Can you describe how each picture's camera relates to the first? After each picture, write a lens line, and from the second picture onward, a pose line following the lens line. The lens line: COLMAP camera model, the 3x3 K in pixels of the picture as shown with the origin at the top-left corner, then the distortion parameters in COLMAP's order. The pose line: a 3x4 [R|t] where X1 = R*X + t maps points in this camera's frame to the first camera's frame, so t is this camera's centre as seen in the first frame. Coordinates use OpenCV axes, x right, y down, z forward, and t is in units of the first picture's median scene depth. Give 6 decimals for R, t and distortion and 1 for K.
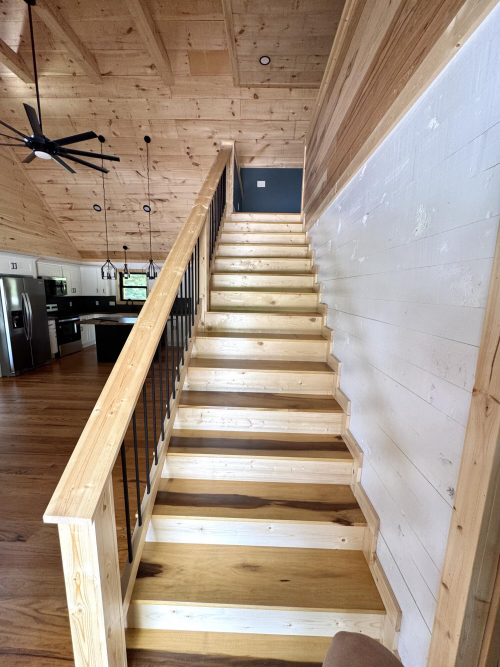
lens RADIAL K [[266.4, 0, 249.8], [0, 266.4, 330.8], [0, 0, 1]] dist [-0.000439, 0.000313]
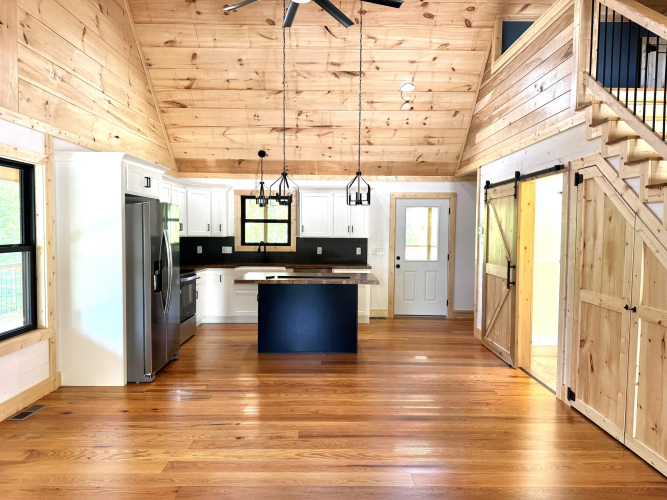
lens RADIAL K [[469.8, 0, 331.3], [0, 469.8, 252.3], [0, 0, 1]] dist [0.025818, -0.012152]
pose [[0.999588, -0.010915, 0.026542, -0.377909], [0.013593, 0.994595, -0.102939, 0.009516], [-0.025275, 0.103257, 0.994334, 0.002241]]
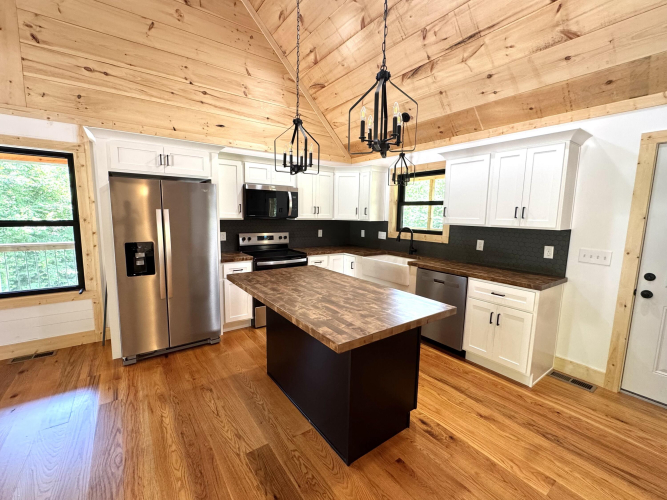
lens RADIAL K [[289.6, 0, 329.9], [0, 289.6, 247.5], [0, 0, 1]] dist [-0.003088, -0.000235]
pose [[0.600741, 0.086604, -0.794739, -0.141095], [-0.127592, 0.991759, 0.011627, -0.084461], [0.789196, 0.094418, 0.606840, 0.669644]]
